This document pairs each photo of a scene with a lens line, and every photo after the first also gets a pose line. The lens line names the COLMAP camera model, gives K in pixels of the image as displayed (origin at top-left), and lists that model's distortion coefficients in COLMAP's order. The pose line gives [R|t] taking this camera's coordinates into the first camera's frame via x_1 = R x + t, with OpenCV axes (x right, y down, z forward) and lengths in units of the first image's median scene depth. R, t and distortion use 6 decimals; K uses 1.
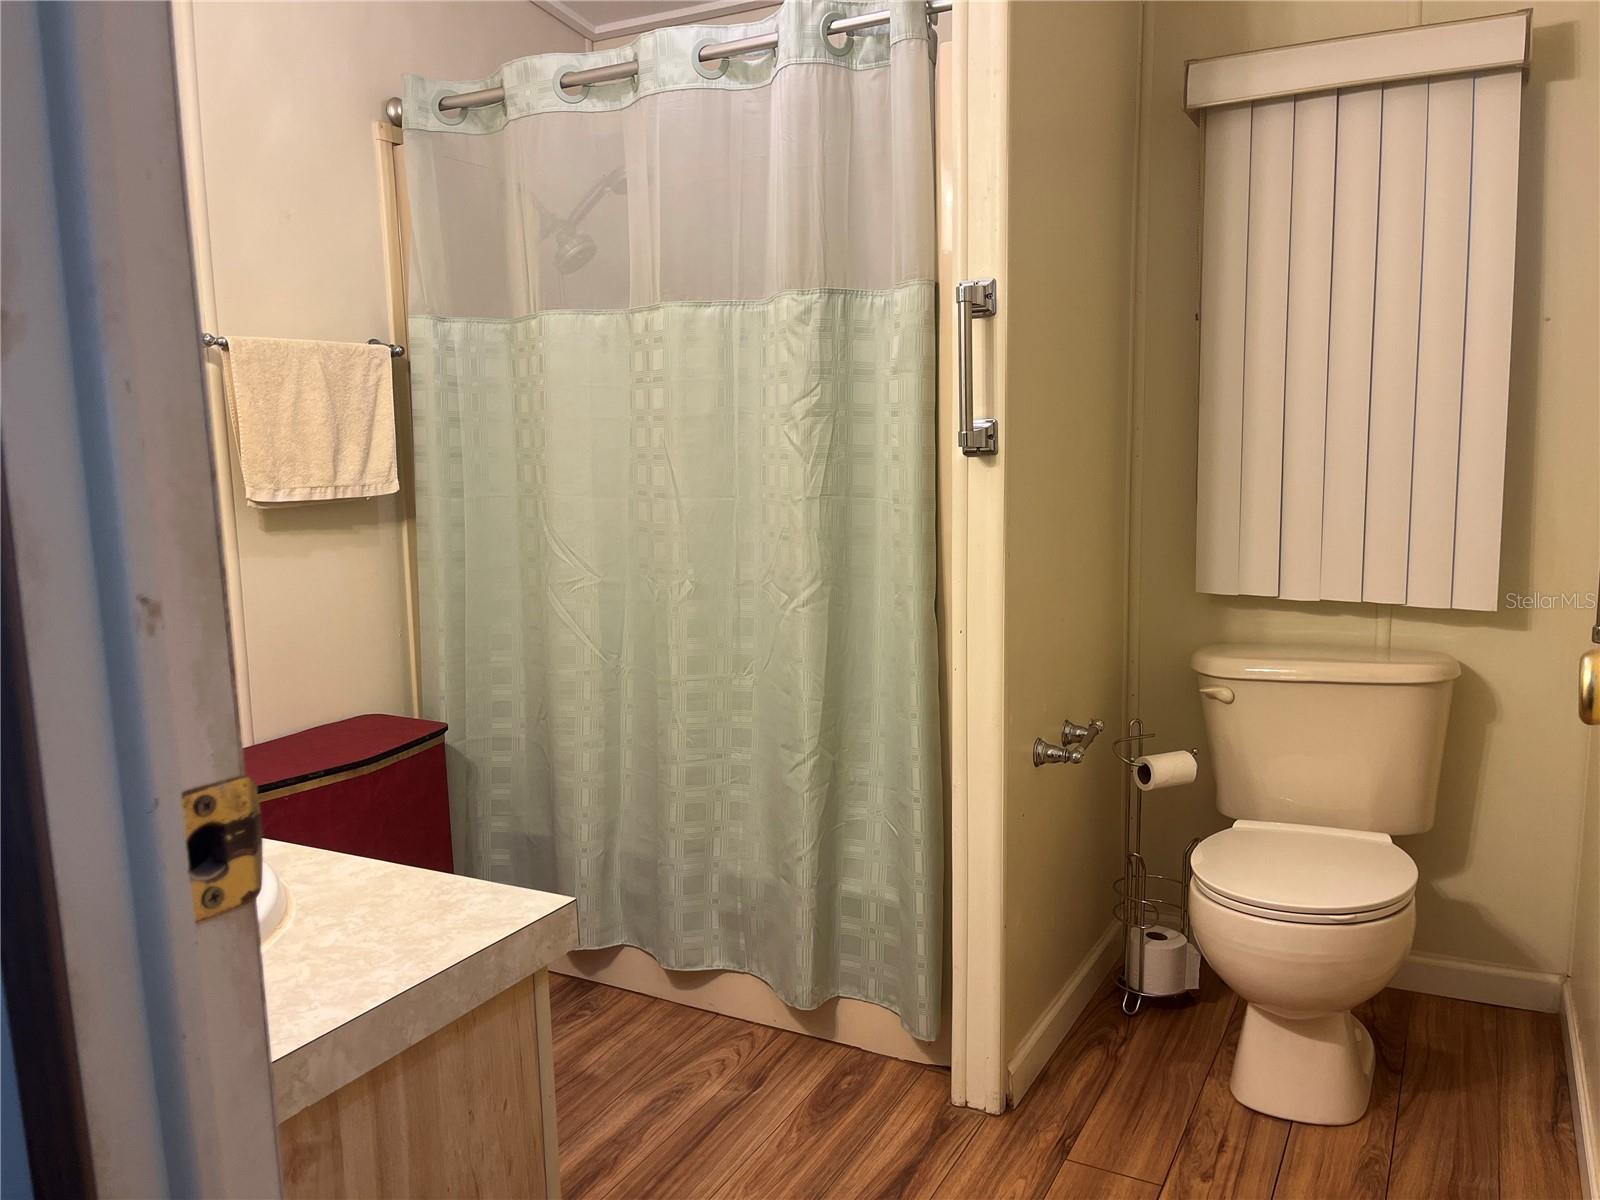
lens RADIAL K [[1214.6, 0, 801.2], [0, 1214.6, 599.0], [0, 0, 1]] dist [0.068205, -0.086023]
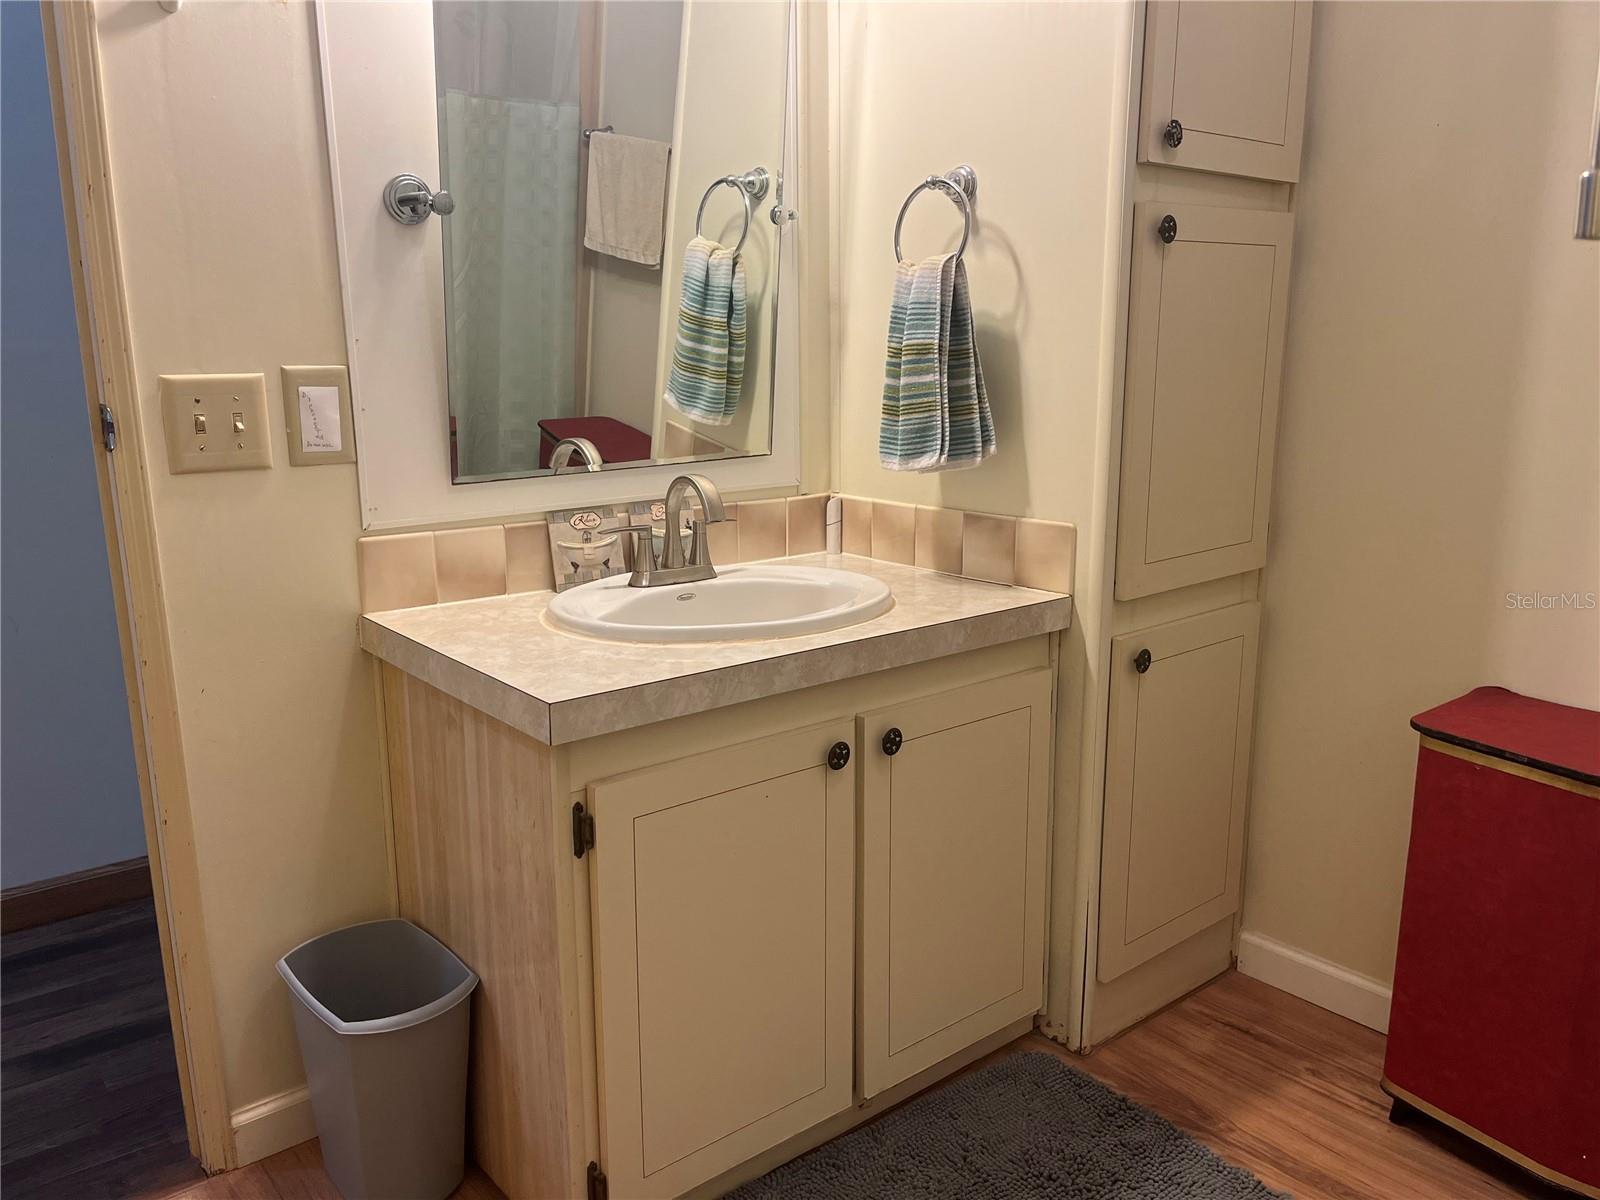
lens RADIAL K [[1214.6, 0, 798.5], [0, 1214.6, 597.0], [0, 0, 1]] dist [0.068205, -0.086023]
pose [[-0.365354, 0.217172, -0.905181, 0.683868], [-0.117349, 0.953902, 0.276226, -0.167136], [0.923442, 0.207142, -0.323027, 1.511583]]
